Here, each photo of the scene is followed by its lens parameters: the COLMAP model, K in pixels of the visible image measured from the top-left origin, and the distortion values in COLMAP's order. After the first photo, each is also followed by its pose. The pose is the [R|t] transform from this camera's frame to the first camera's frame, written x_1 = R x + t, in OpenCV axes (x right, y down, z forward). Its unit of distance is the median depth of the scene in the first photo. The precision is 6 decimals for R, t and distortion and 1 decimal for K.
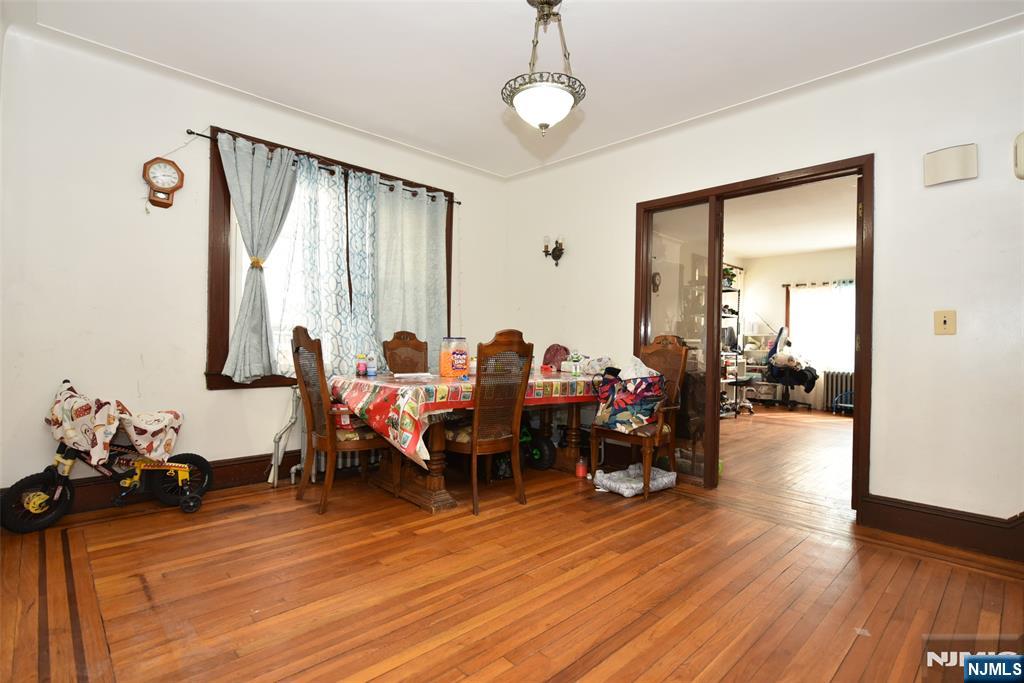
lens RADIAL K [[498.9, 0, 513.5], [0, 498.9, 341.6], [0, 0, 1]] dist [-0.001735, -0.000006]
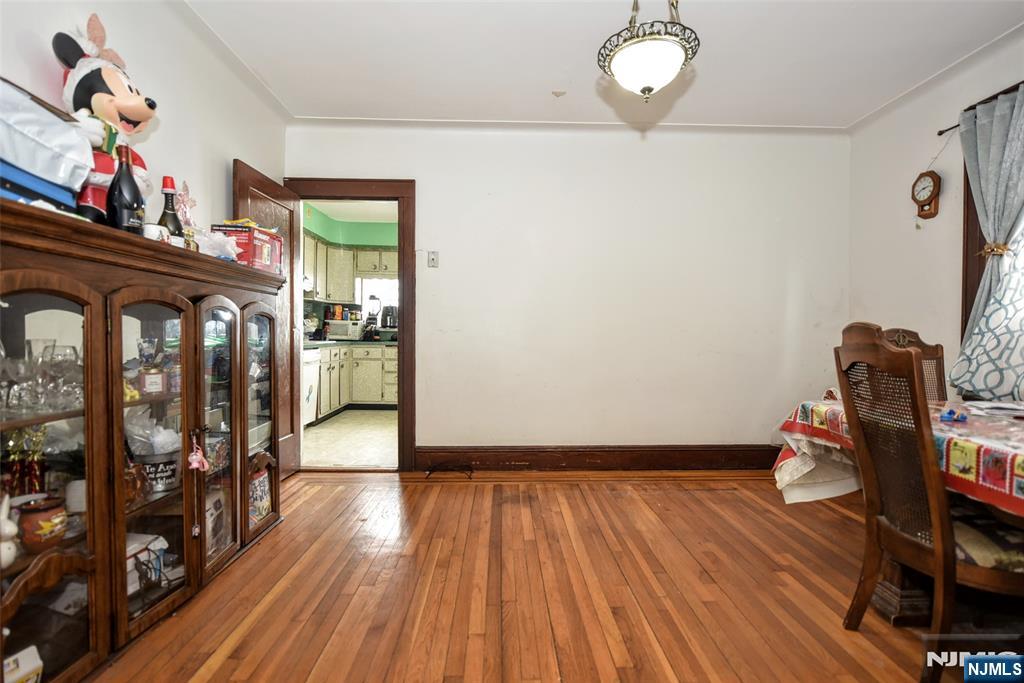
lens RADIAL K [[480.6, 0, 515.8], [0, 480.6, 342.0], [0, 0, 1]] dist [-0.000998, -0.002403]
pose [[-0.671280, -0.012922, -0.741091, 0.814552], [-0.017752, 0.999842, -0.001354, 0.005742], [0.740991, 0.012247, -0.671403, 1.389444]]
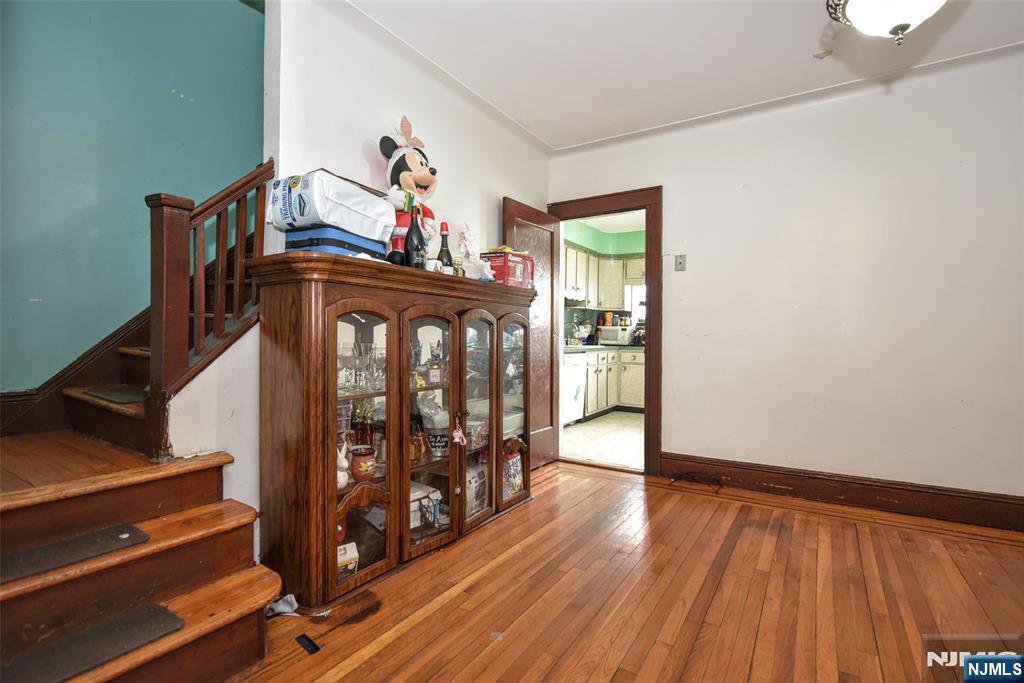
lens RADIAL K [[480.6, 0, 513.2], [0, 480.6, 341.9], [0, 0, 1]] dist [-0.000998, -0.002403]
pose [[-0.971847, -0.022089, -0.234576, 0.707656], [-0.022820, 0.999739, 0.000402, 0.002636], [0.234506, 0.005743, -0.972098, 1.506017]]
